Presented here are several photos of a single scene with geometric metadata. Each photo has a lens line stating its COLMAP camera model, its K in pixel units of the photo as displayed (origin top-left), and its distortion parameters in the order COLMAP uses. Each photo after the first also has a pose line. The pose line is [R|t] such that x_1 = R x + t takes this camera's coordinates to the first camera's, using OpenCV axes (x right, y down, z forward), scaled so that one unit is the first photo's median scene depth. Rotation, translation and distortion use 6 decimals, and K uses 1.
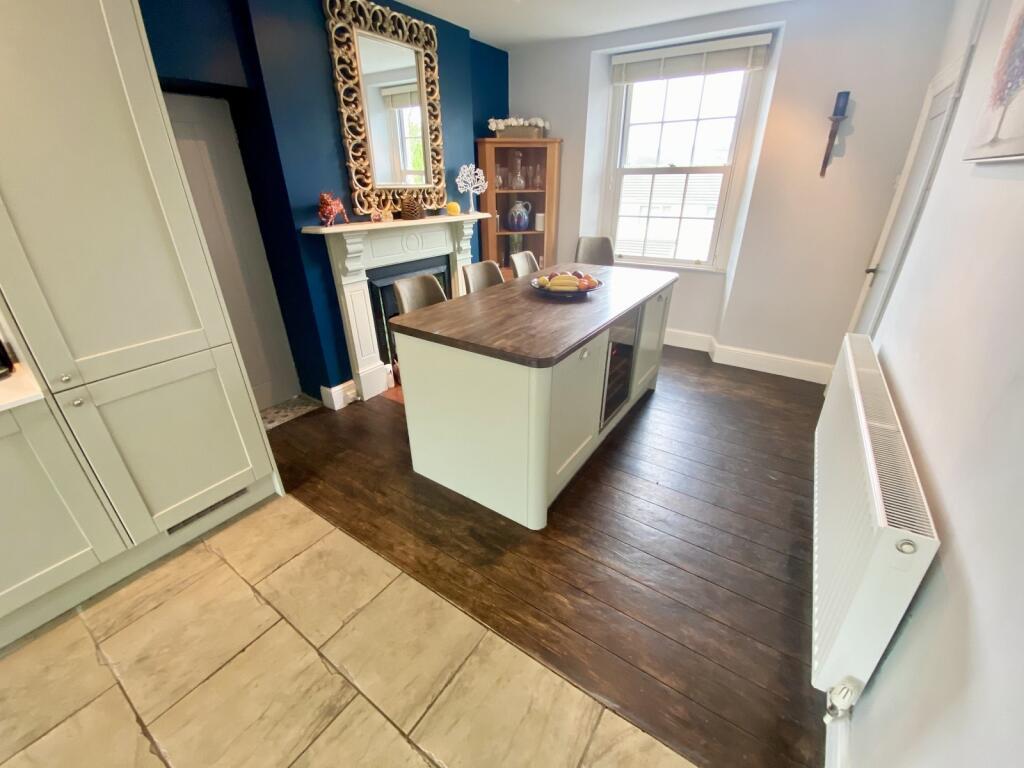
lens RADIAL K [[416.1, 0, 507.5], [0, 416.1, 388.4], [0, 0, 1]] dist [0.018704, -0.020777]
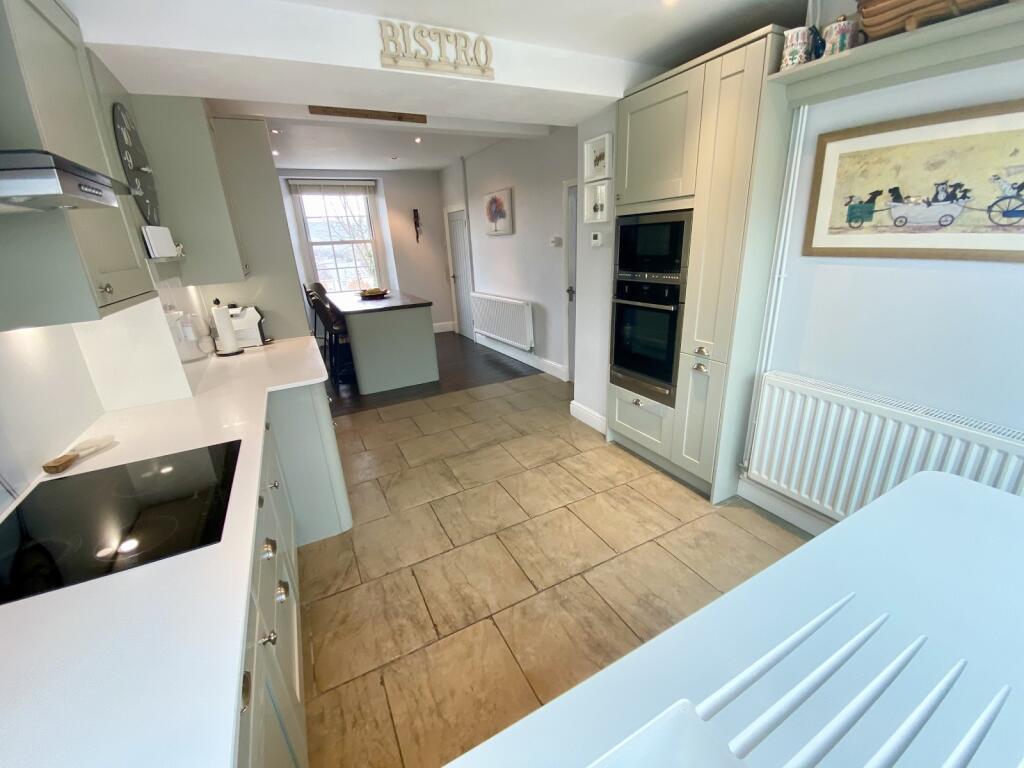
lens RADIAL K [[416.1, 0, 507.5], [0, 416.1, 388.4], [0, 0, 1]] dist [0.018704, -0.020777]
pose [[0.476816, -0.308554, 0.823068, -1.004274], [0.428005, 0.899363, 0.089206, 0.195978], [-0.767762, 0.309742, 0.560893, -0.375235]]
